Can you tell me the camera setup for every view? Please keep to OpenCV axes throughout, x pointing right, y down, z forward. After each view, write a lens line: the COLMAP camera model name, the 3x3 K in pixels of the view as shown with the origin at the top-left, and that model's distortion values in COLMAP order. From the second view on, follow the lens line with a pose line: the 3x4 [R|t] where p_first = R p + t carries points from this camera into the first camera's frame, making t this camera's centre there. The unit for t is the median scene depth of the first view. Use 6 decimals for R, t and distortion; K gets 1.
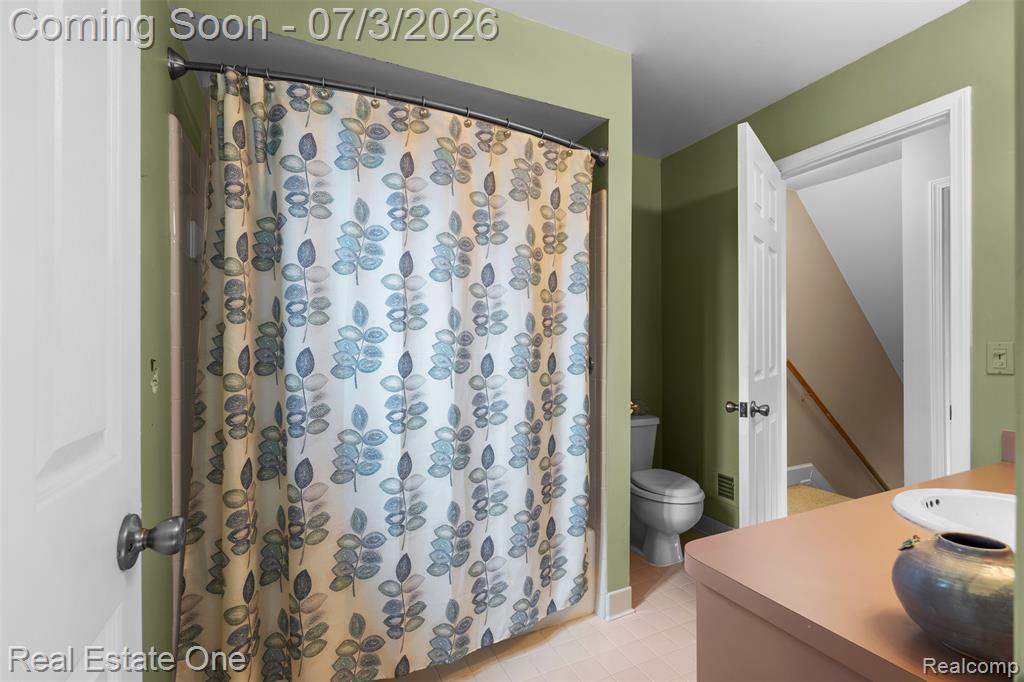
lens RADIAL K [[450.8, 0, 510.9], [0, 450.8, 340.6], [0, 0, 1]] dist [-0.005097, 0.001280]
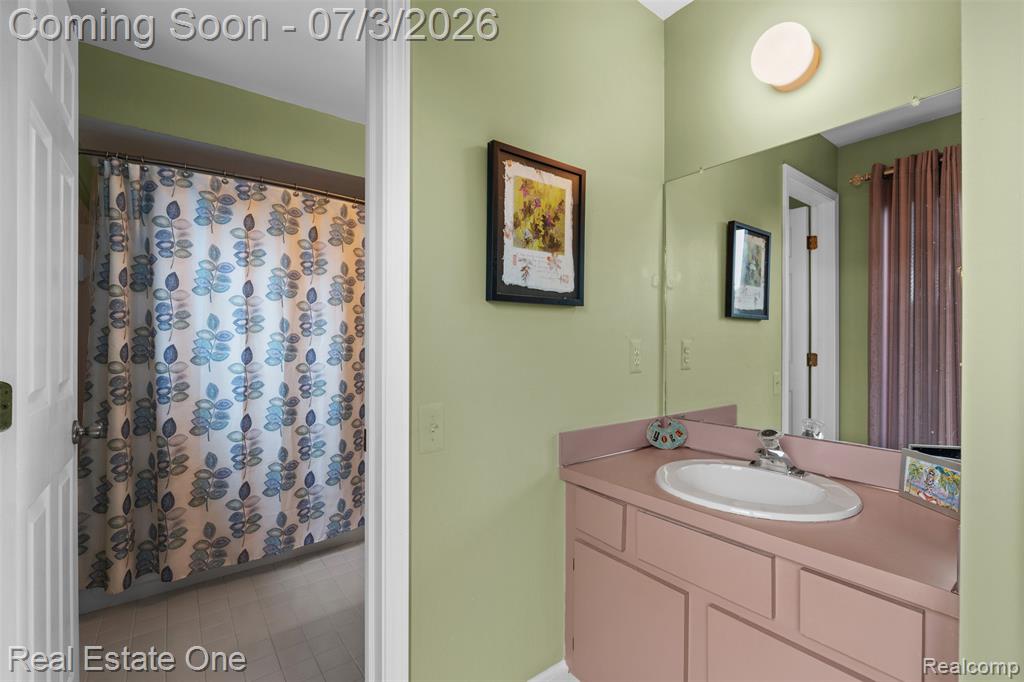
lens RADIAL K [[450.8, 0, 514.3], [0, 450.8, 337.2], [0, 0, 1]] dist [-0.005097, 0.001280]
pose [[0.977127, 0.003575, 0.212627, 0.319492], [-0.003092, 0.999992, -0.002603, -0.007718], [-0.212635, 0.001886, 0.977130, -0.658571]]
